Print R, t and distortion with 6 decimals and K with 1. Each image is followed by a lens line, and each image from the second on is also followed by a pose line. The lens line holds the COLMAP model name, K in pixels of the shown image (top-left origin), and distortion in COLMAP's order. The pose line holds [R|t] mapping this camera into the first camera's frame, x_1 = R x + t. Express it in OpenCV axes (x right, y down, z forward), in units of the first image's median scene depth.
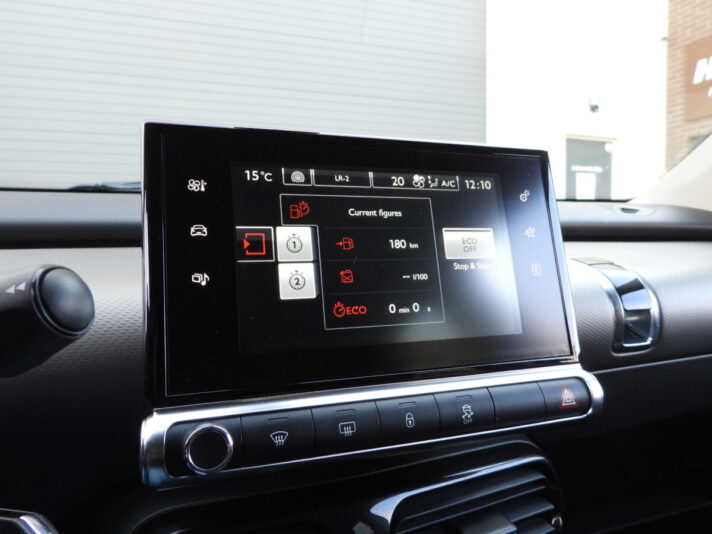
lens RADIAL K [[513.1, 0, 352.3], [0, 513.1, 268.7], [0, 0, 1]] dist [-0.011010, 0.001117]
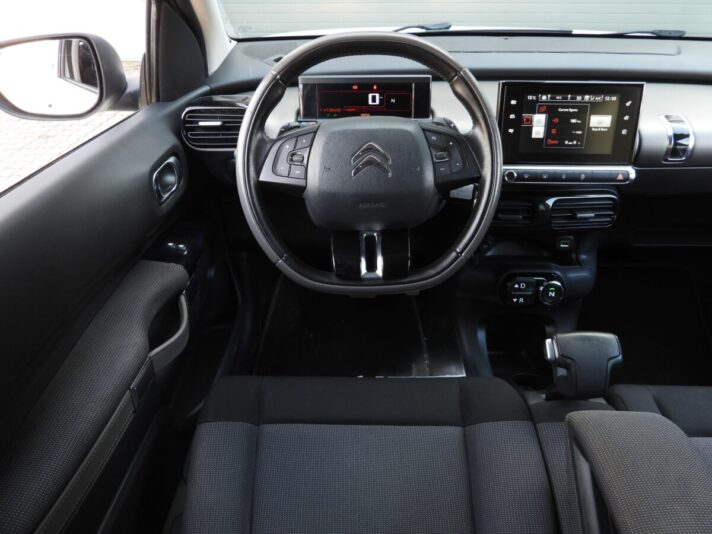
lens RADIAL K [[513.1, 0, 362.5], [0, 513.1, 268.6], [0, 0, 1]] dist [-0.011010, 0.001117]
pose [[0.938902, 0.190506, -0.286653, -0.051778], [-0.027829, 0.872141, 0.488462, -0.754182], [0.343057, -0.450641, 0.824157, -2.409618]]
